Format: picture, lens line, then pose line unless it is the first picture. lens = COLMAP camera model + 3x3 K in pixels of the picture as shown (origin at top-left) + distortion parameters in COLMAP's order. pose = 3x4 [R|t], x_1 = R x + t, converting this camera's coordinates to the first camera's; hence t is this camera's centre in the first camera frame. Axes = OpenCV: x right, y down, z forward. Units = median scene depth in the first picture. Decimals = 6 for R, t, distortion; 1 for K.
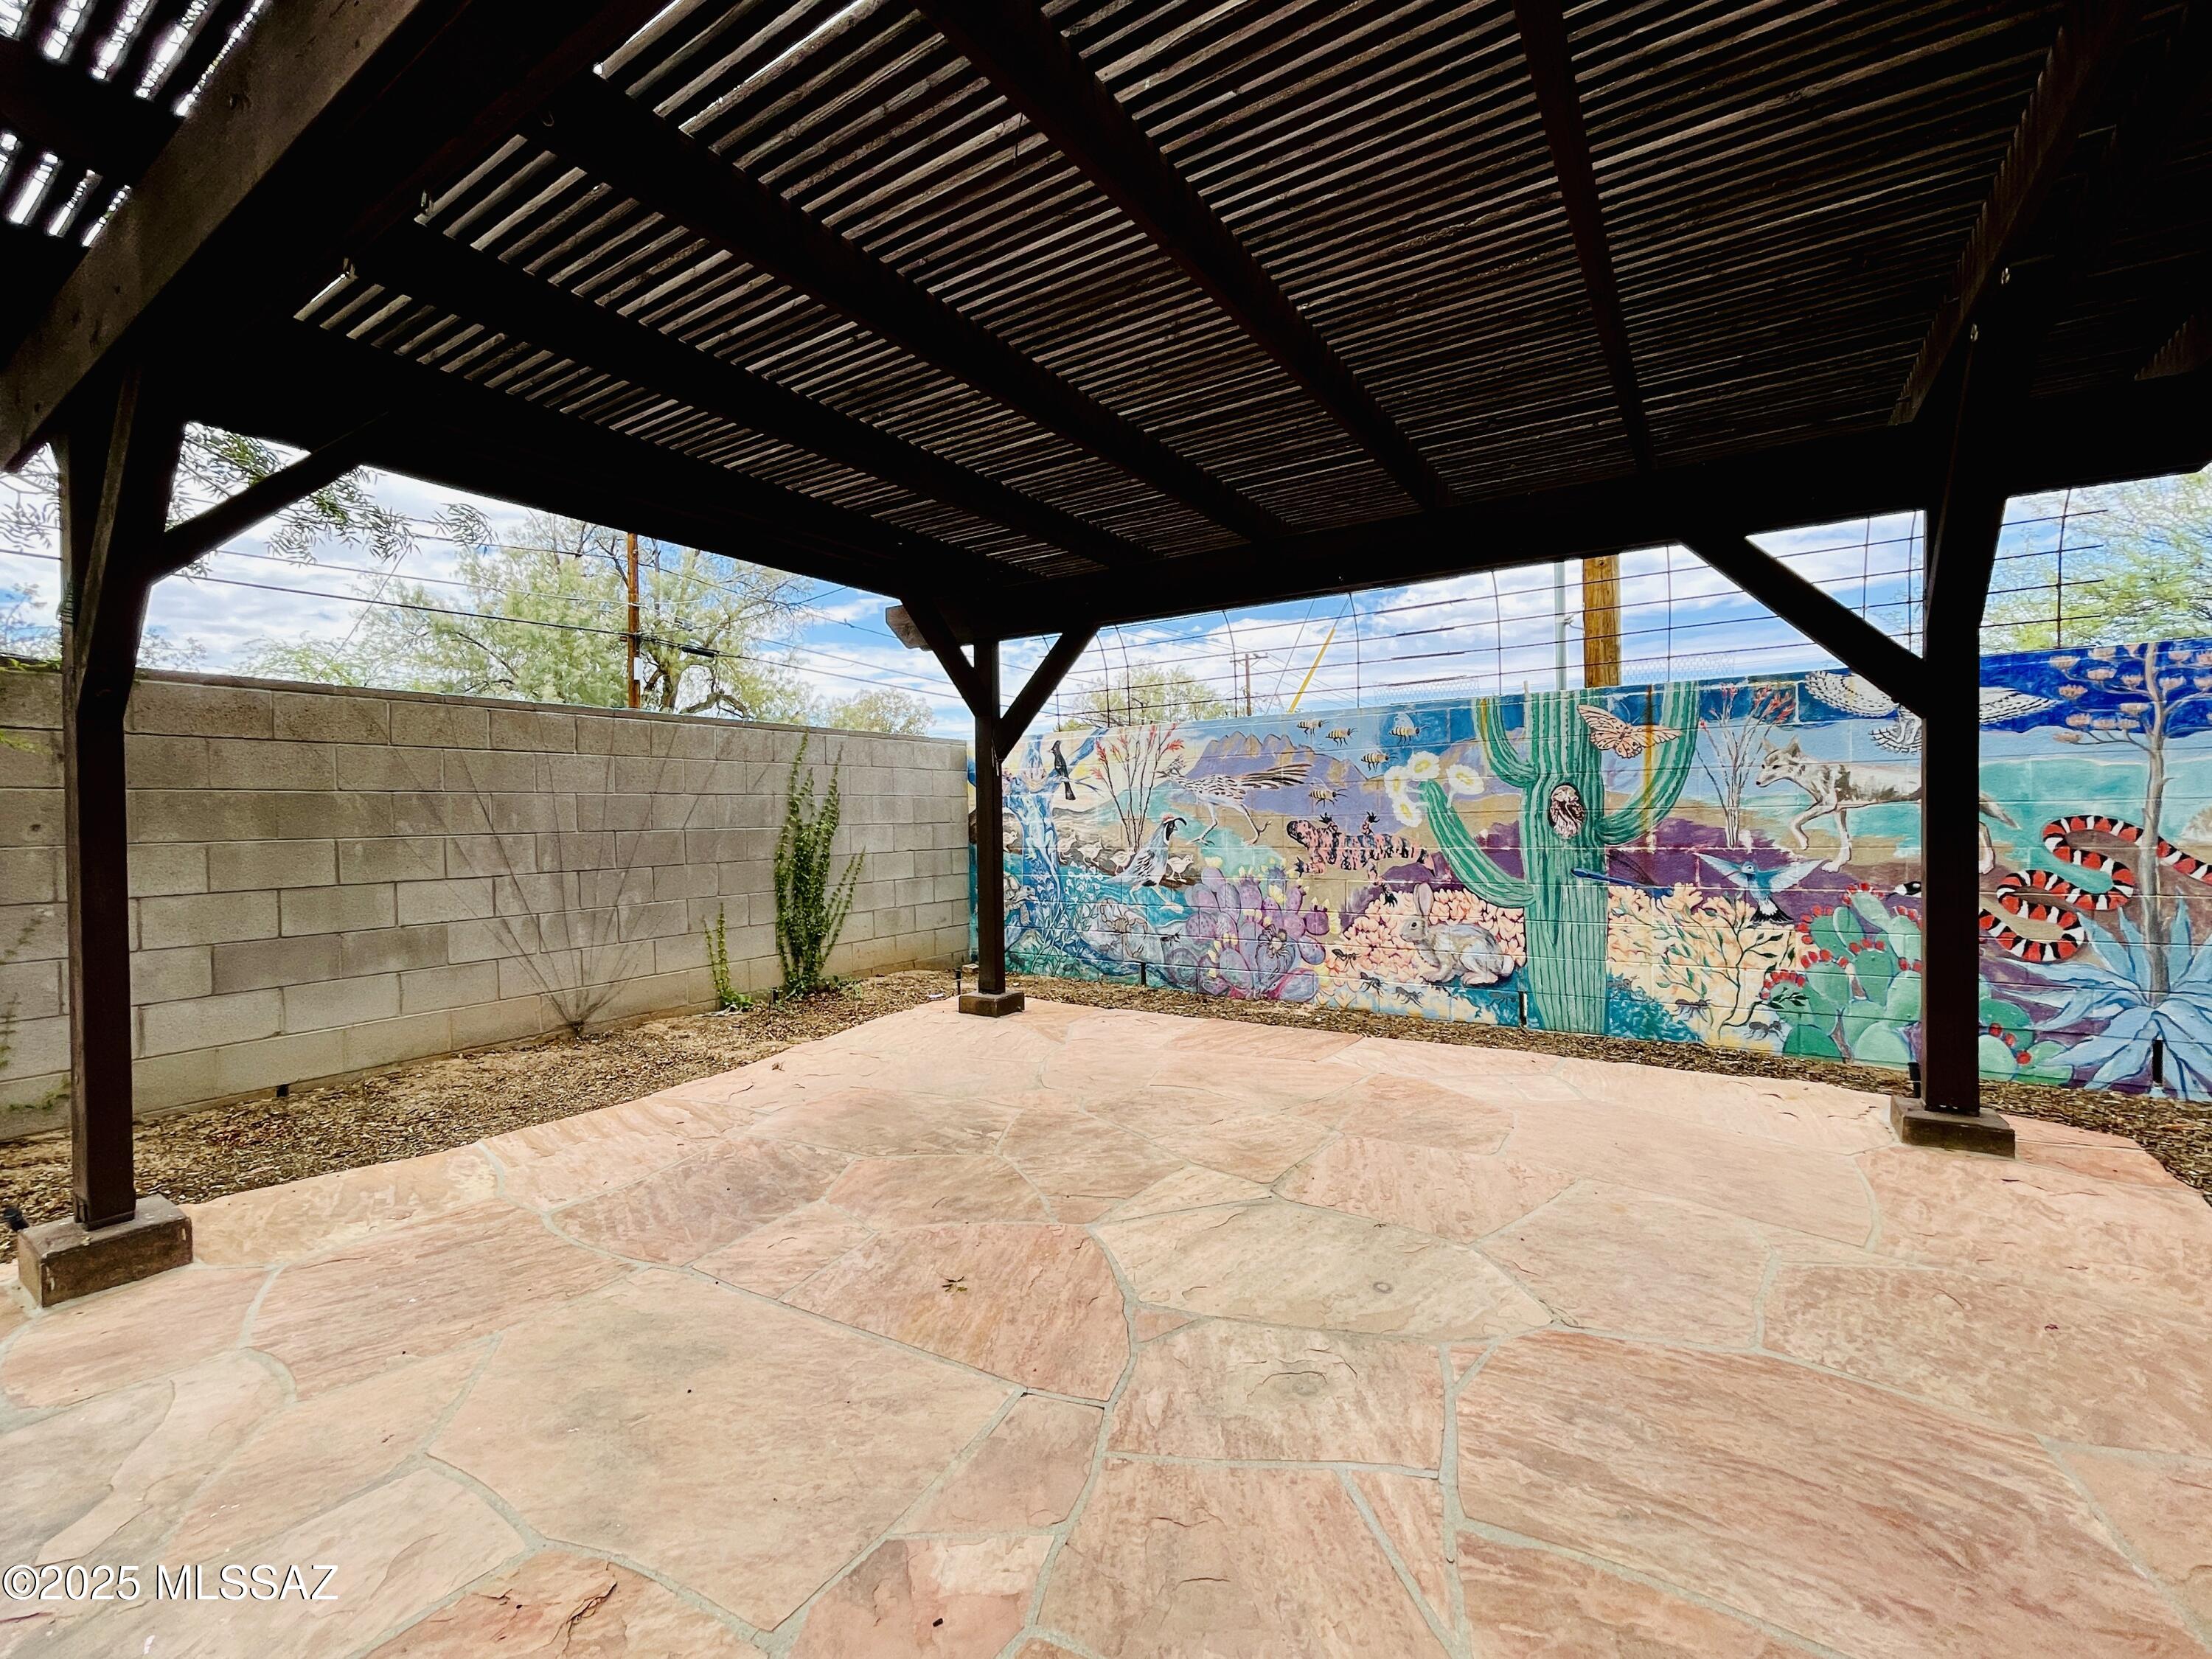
lens RADIAL K [[928.5, 0, 1106.2], [0, 928.5, 826.8], [0, 0, 1]] dist [-0.003127, -0.000369]
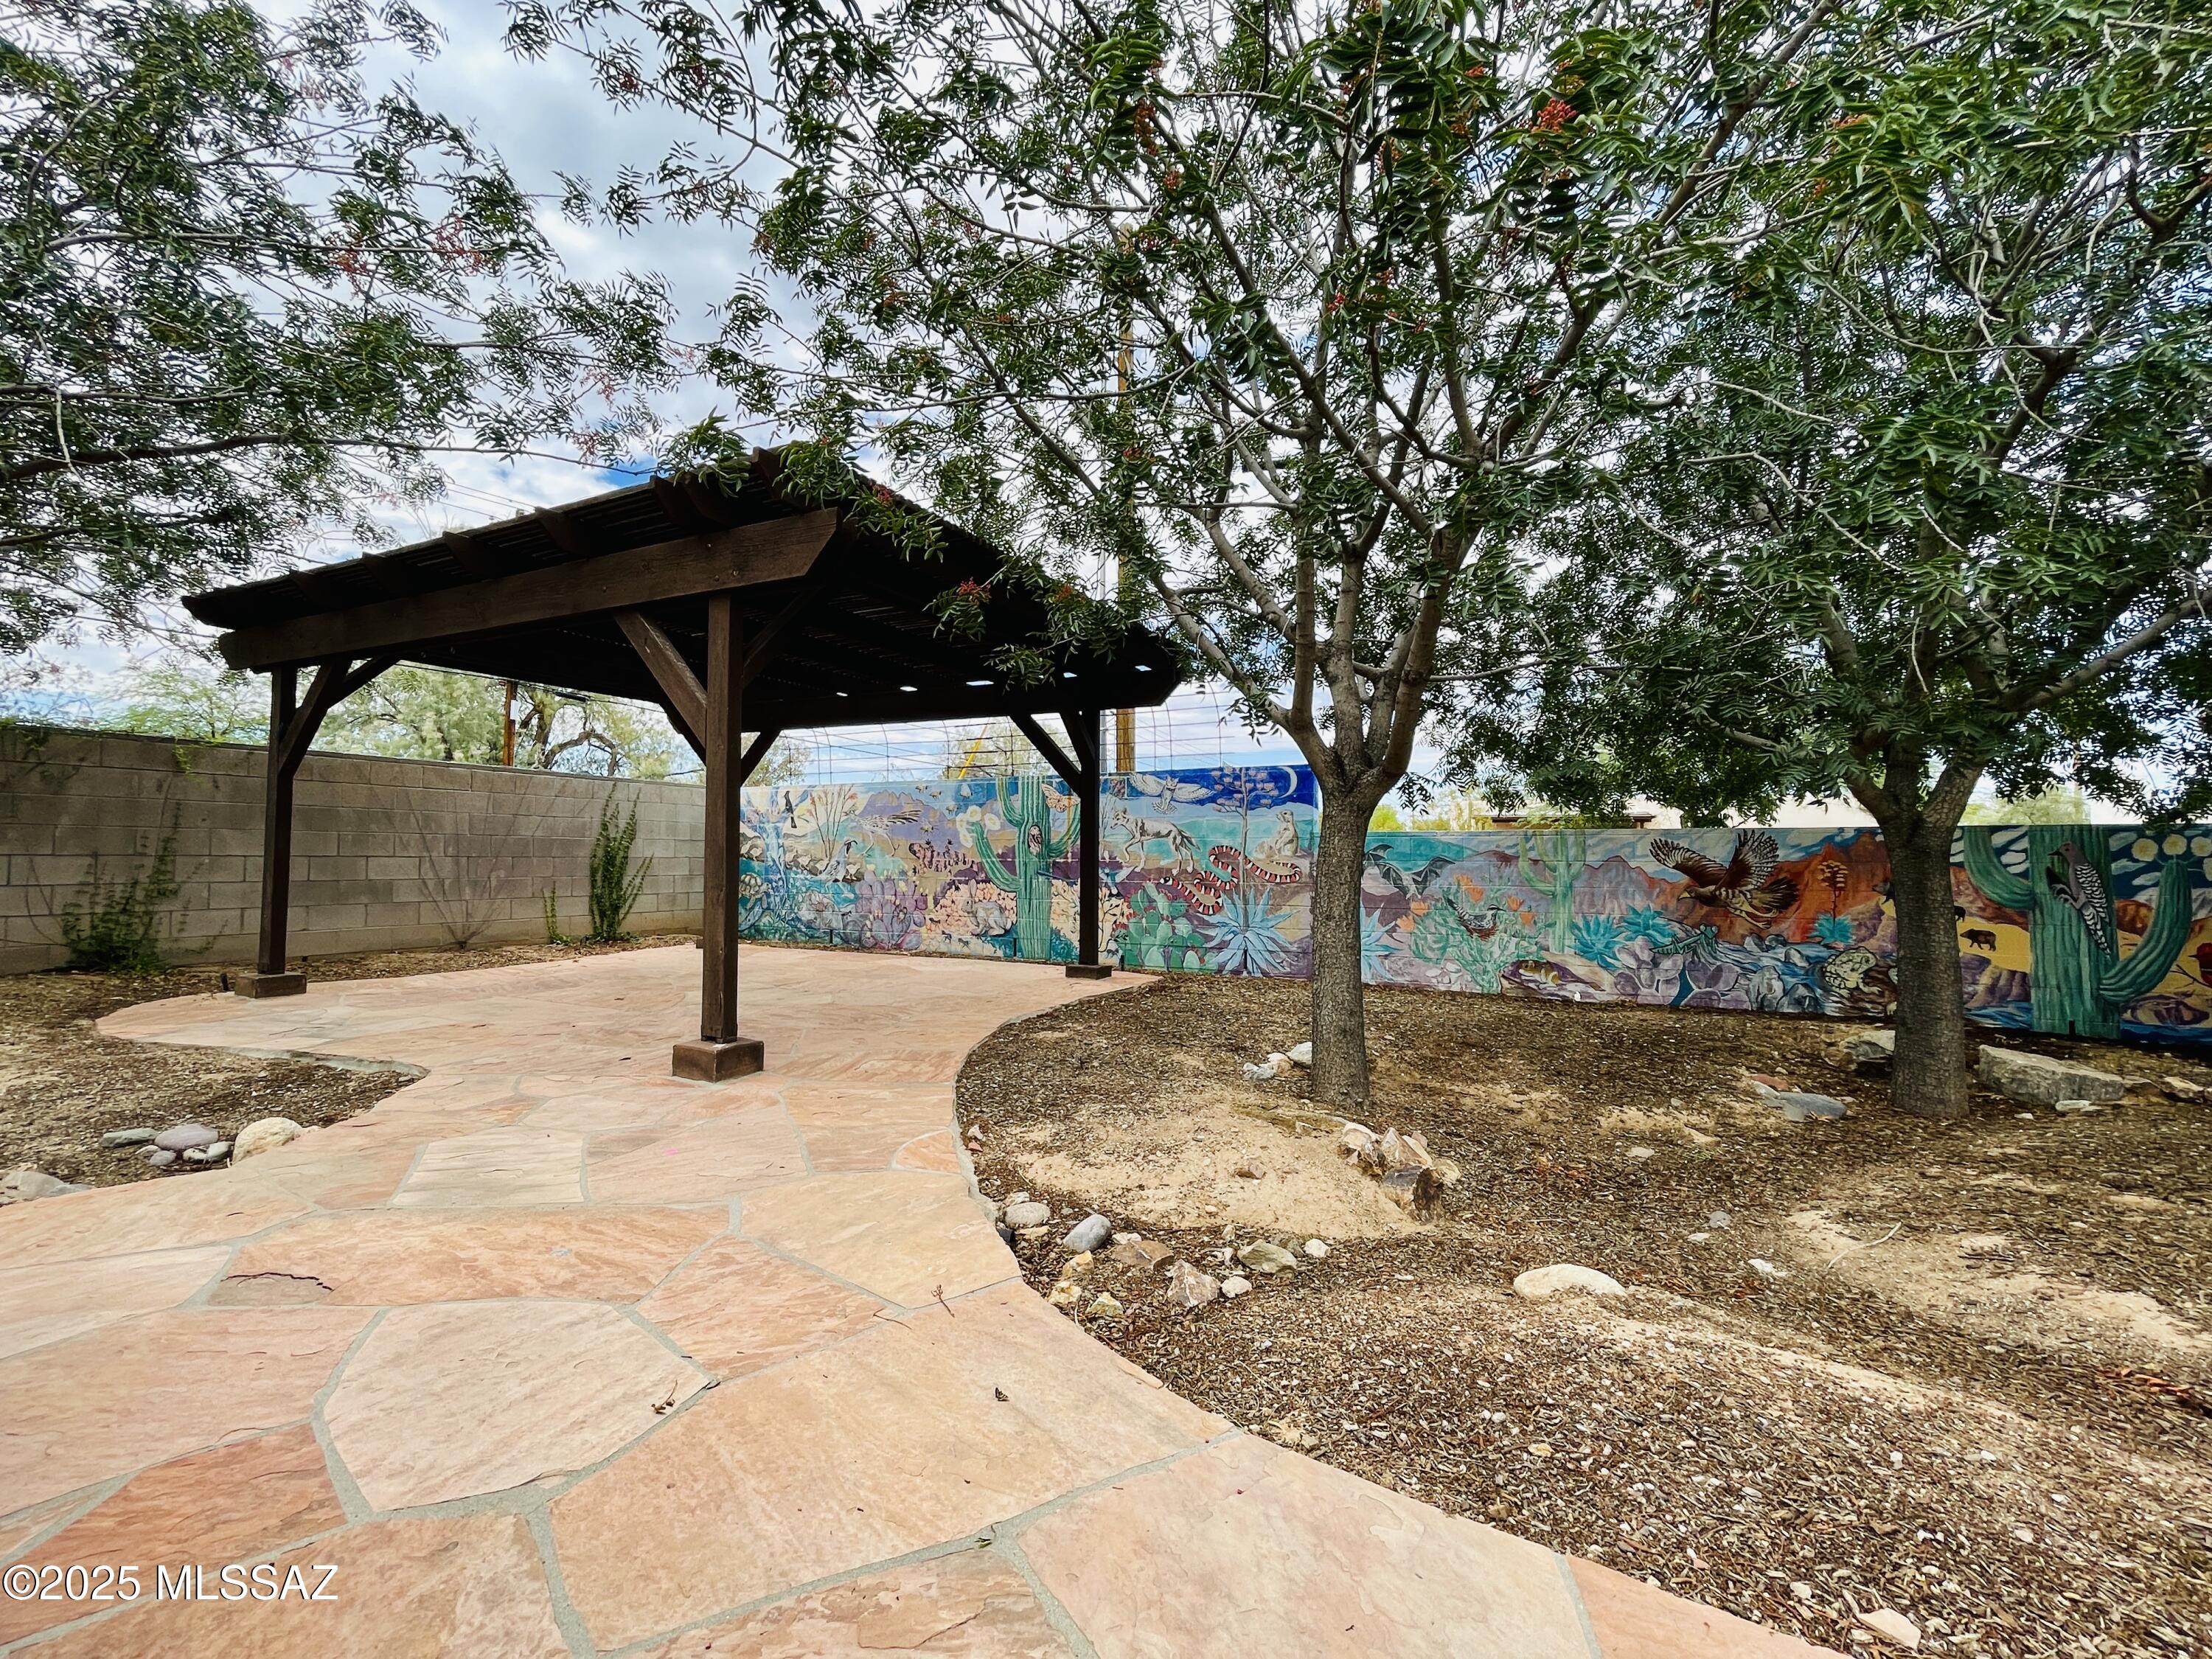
lens RADIAL K [[928.5, 0, 1111.1], [0, 928.5, 823.9], [0, 0, 1]] dist [-0.003127, -0.000369]
pose [[0.993660, 0.029801, 0.108404, 0.425835], [-0.024345, 0.998386, -0.051306, 0.041361], [-0.109758, 0.048342, 0.992782, -0.831458]]
